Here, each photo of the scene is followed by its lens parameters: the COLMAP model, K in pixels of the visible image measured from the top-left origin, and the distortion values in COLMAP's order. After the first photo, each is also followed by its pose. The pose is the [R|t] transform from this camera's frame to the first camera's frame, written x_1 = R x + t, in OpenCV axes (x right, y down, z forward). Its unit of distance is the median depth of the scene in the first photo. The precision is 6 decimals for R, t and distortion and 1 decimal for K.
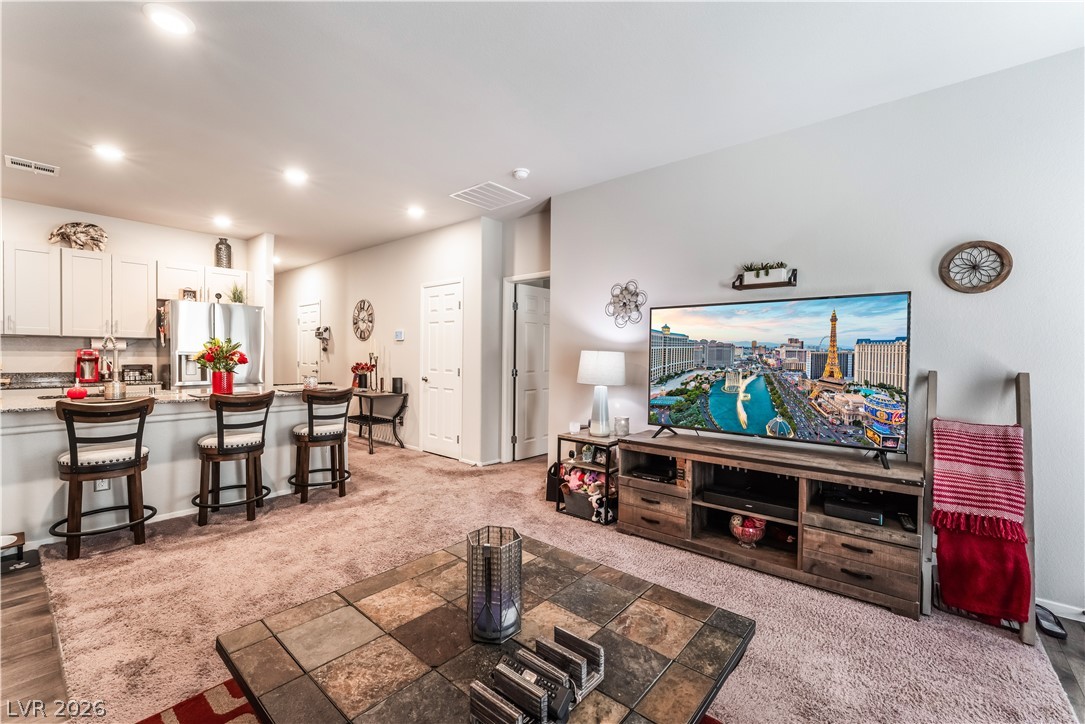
lens RADIAL K [[437.2, 0, 547.7], [0, 437.2, 357.1], [0, 0, 1]] dist [-0.056035, 0.013635]
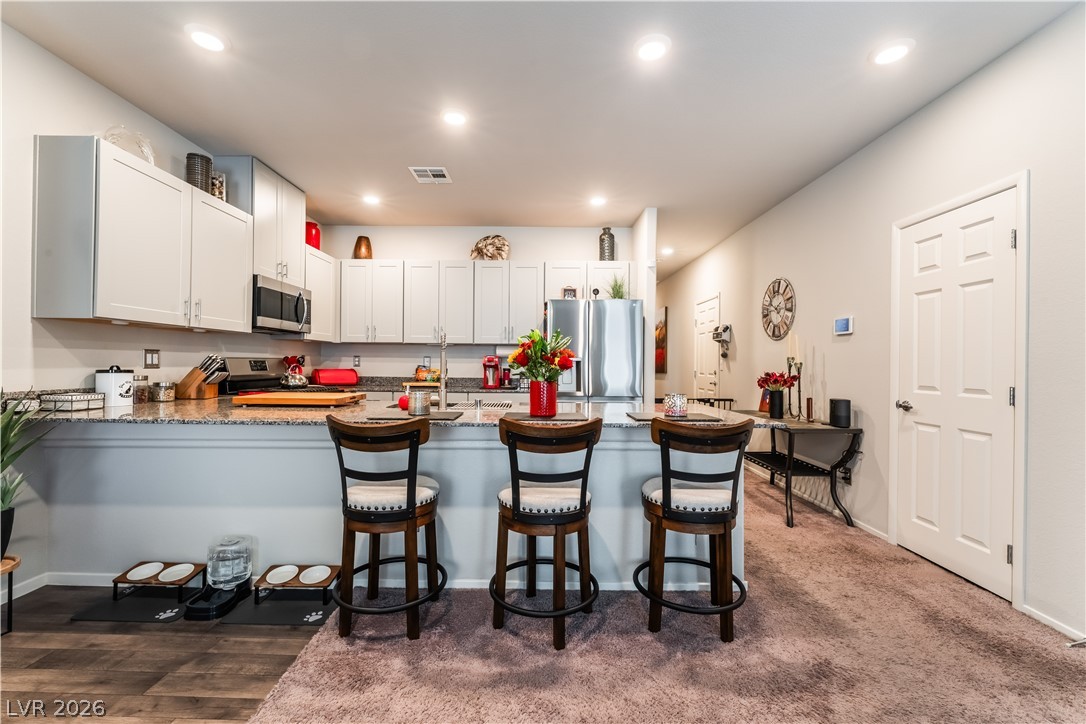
lens RADIAL K [[445.4, 0, 539.9], [0, 445.4, 363.1], [0, 0, 1]] dist [-0.005288, 0.000060]
pose [[0.624167, -0.003301, -0.781284, -0.267585], [-0.006061, 0.999941, -0.009066, 0.014810], [0.781268, 0.010394, 0.624110, 0.641735]]
